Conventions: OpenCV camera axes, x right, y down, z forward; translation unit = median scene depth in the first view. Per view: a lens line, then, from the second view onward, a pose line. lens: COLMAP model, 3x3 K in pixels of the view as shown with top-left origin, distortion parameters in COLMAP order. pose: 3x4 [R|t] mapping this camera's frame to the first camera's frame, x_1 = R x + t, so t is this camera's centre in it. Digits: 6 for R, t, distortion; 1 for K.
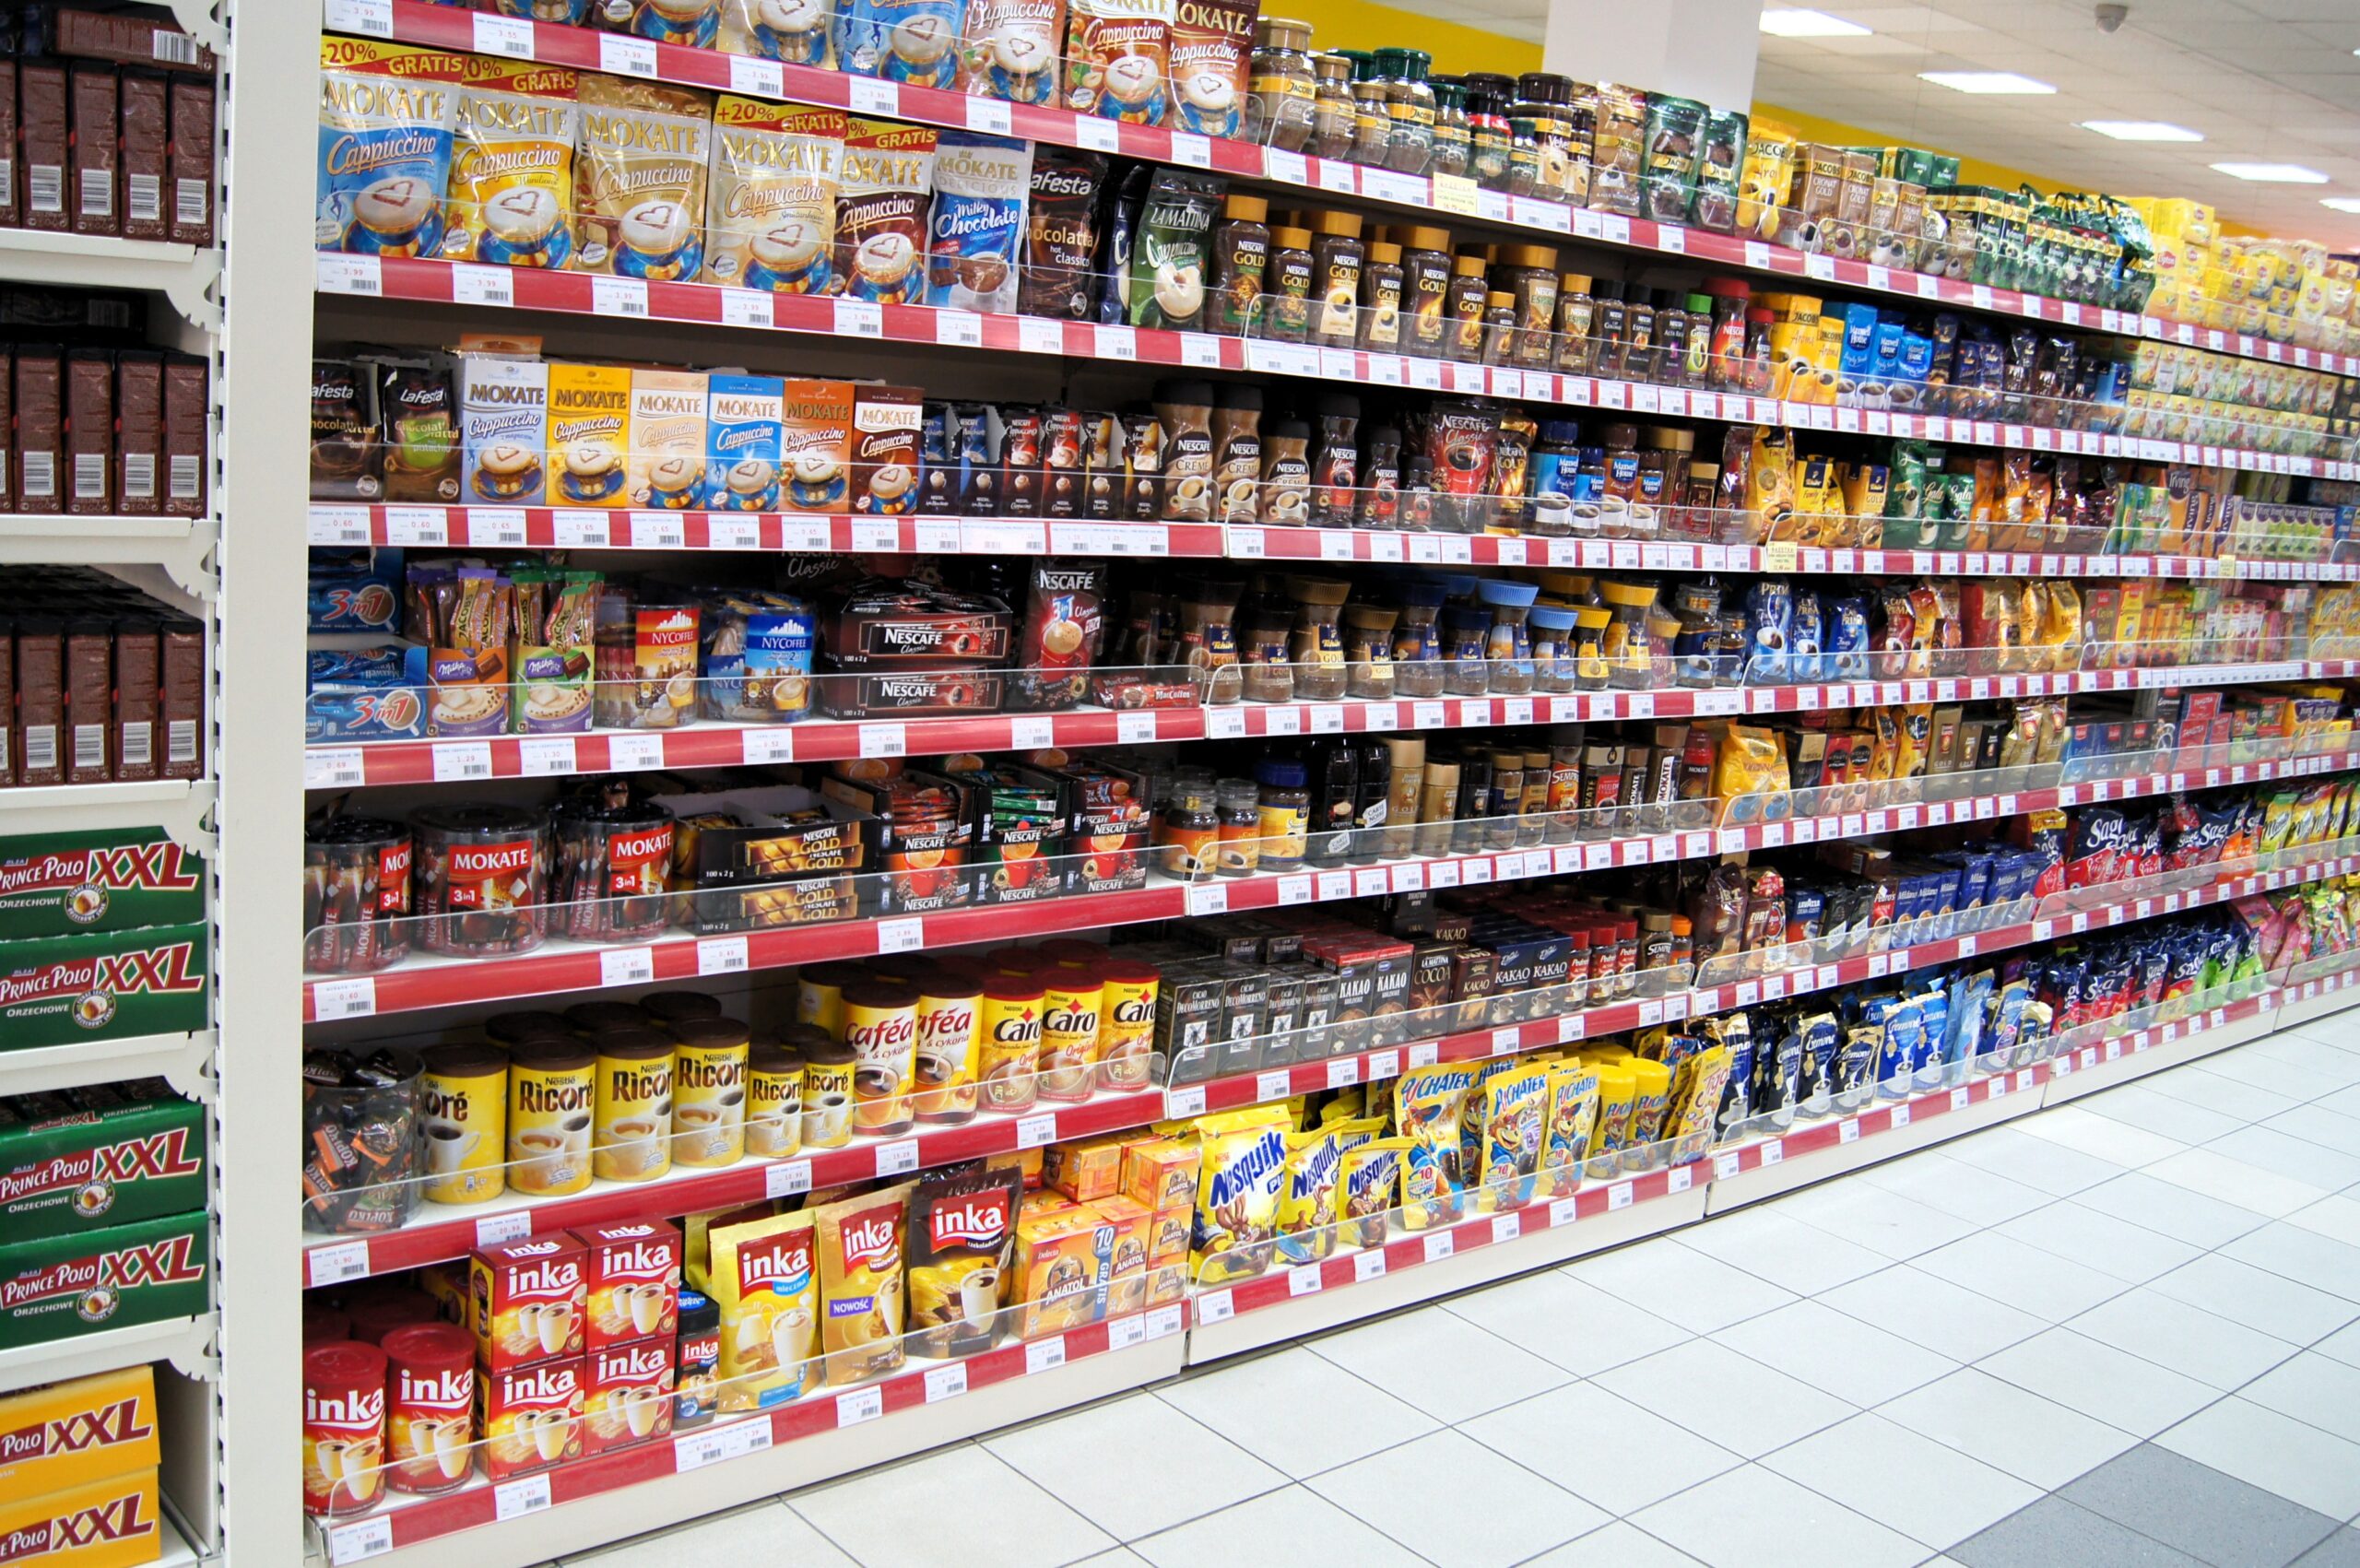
lens RADIAL K [[2301.5, 0, 1180.0], [0, 2301.5, 784.0], [0, 0, 1]] dist [-0.079264, 0.002591]
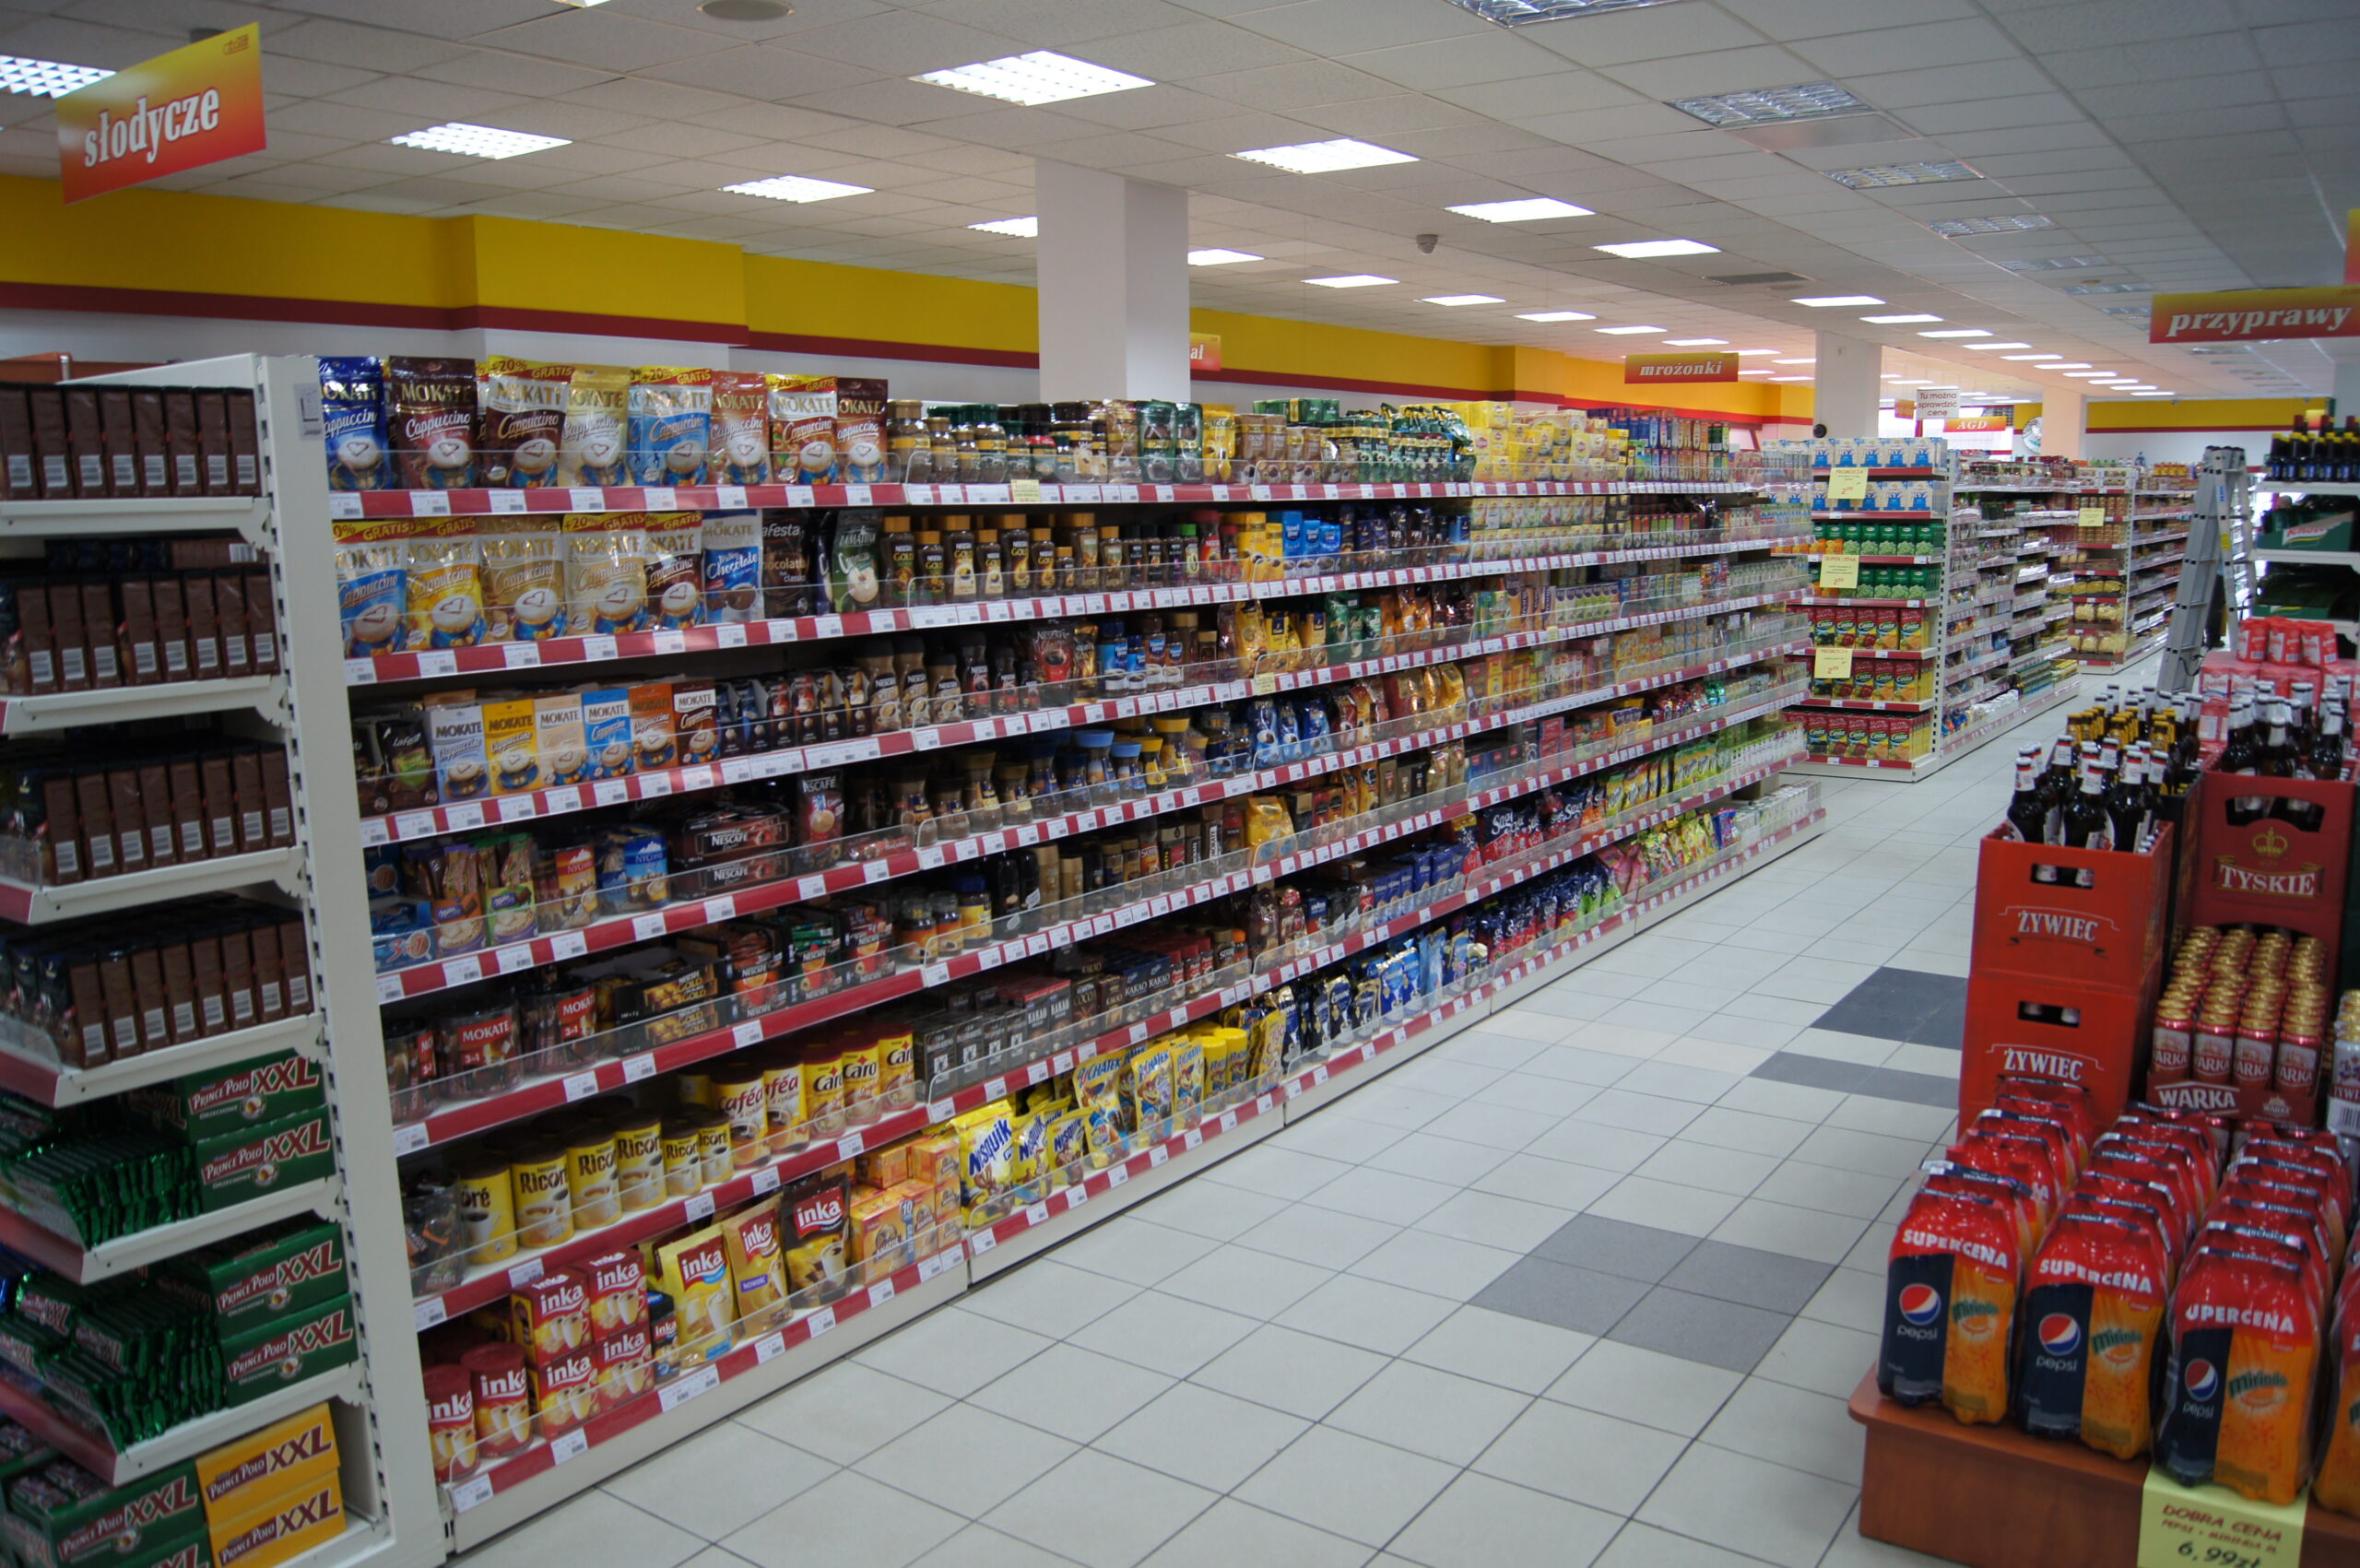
lens RADIAL K [[1842.9, 0, 1180.0], [0, 1842.9, 784.0], [0, 0, 1]] dist [-0.081207, 0.006852]
pose [[0.967572, -0.149771, 0.203405, -0.058880], [0.155800, 0.987691, -0.013862, -0.031073], [-0.198826, 0.045103, 0.978996, -0.213207]]
